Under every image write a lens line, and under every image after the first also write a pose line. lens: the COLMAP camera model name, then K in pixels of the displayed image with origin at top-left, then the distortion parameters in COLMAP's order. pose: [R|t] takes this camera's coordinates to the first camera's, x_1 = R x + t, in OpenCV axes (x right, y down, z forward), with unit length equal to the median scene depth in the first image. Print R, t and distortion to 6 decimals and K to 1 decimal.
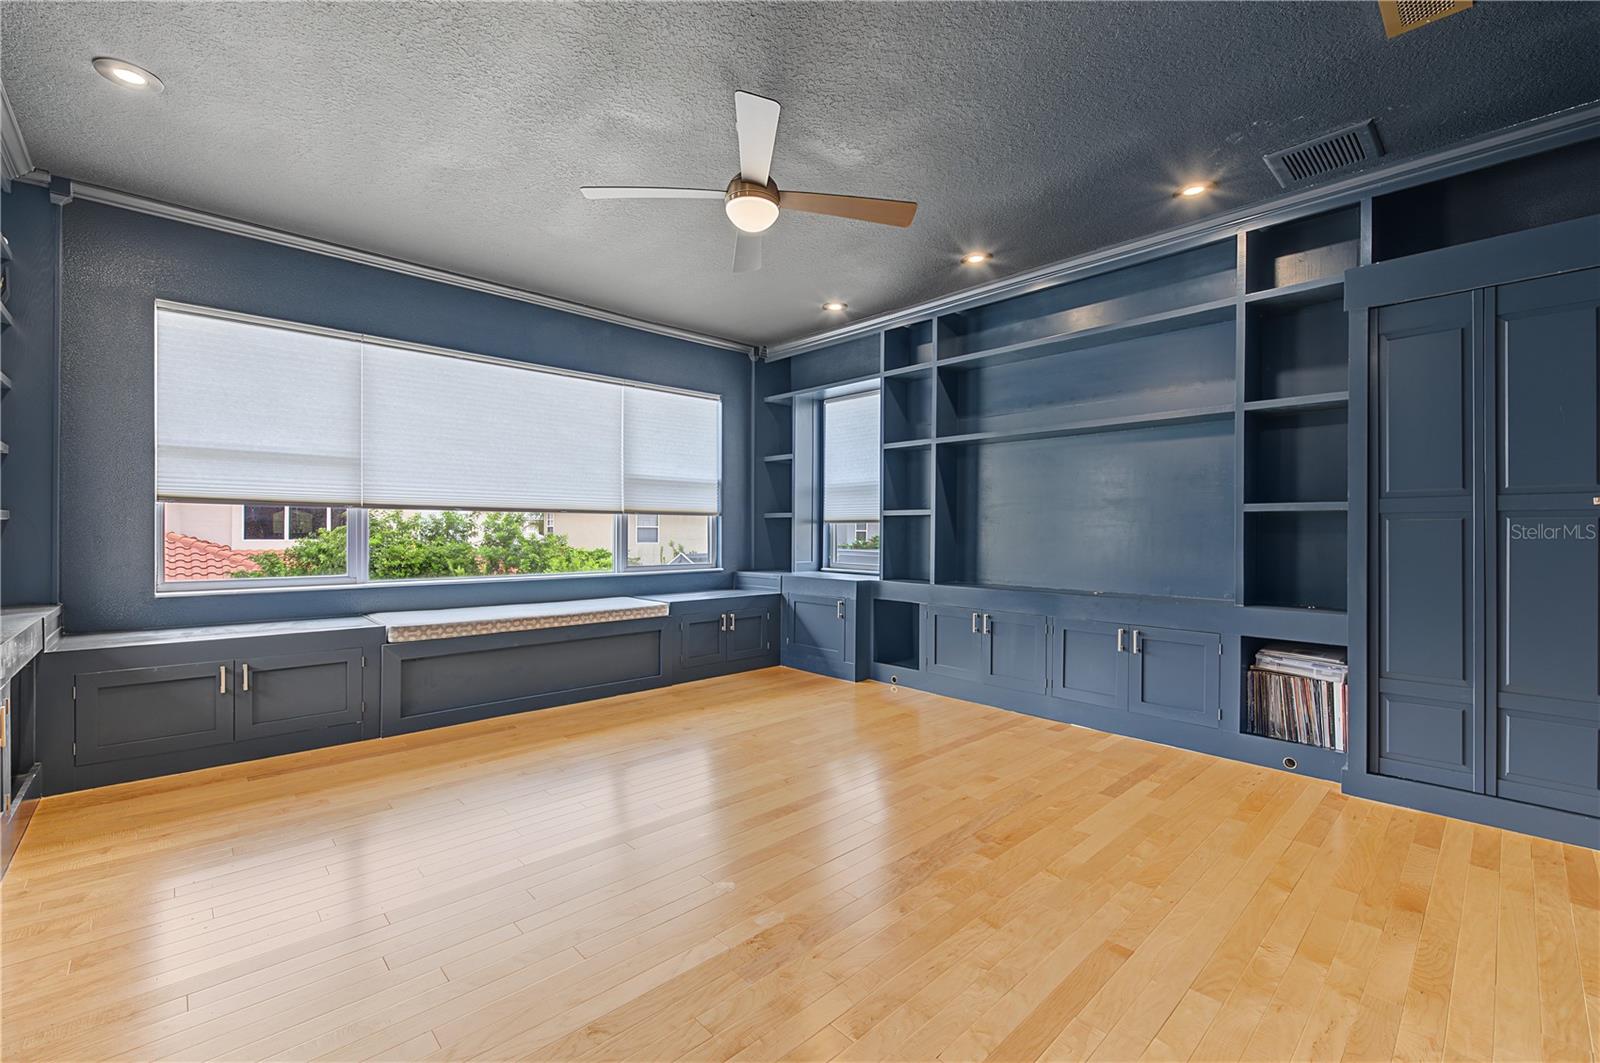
lens RADIAL K [[669.7, 0, 793.4], [0, 669.7, 537.9], [0, 0, 1]] dist [0.007023, -0.002020]
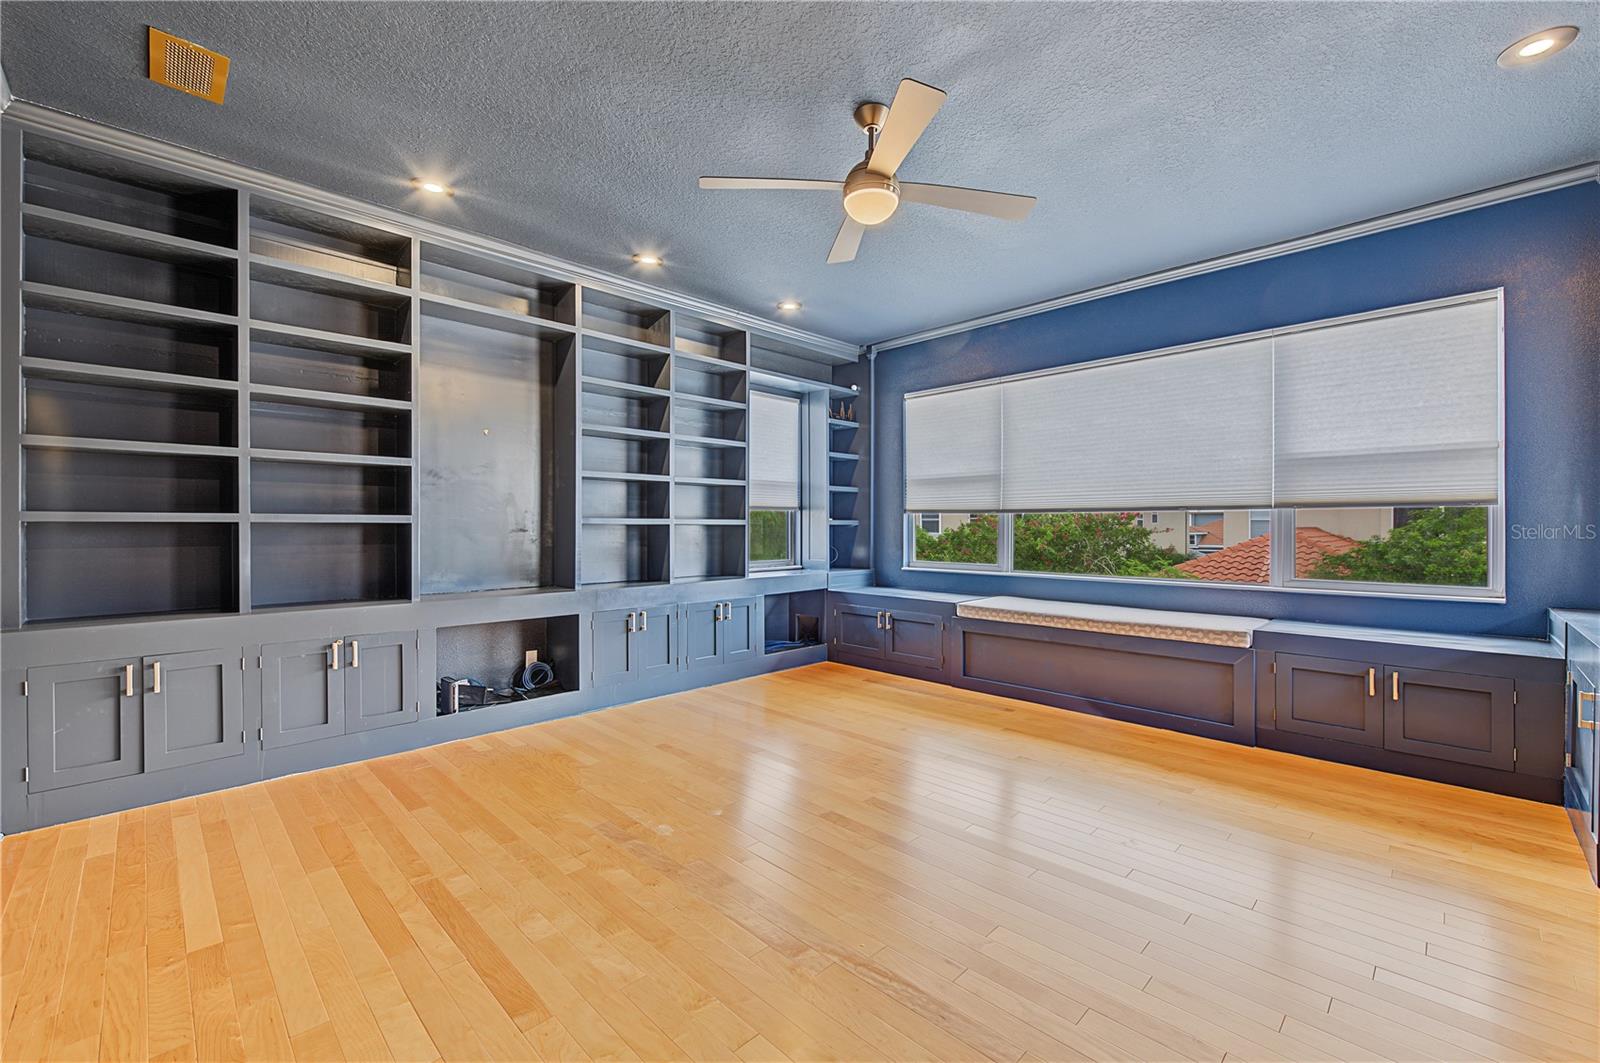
lens RADIAL K [[669.7, 0, 793.9], [0, 669.7, 523.8], [0, 0, 1]] dist [0.007023, -0.002020]
pose [[0.018330, -0.011995, -0.999760, 0.568761], [-0.012877, 0.999842, -0.012232, -0.002523], [0.999749, 0.013098, 0.018173, 0.534665]]
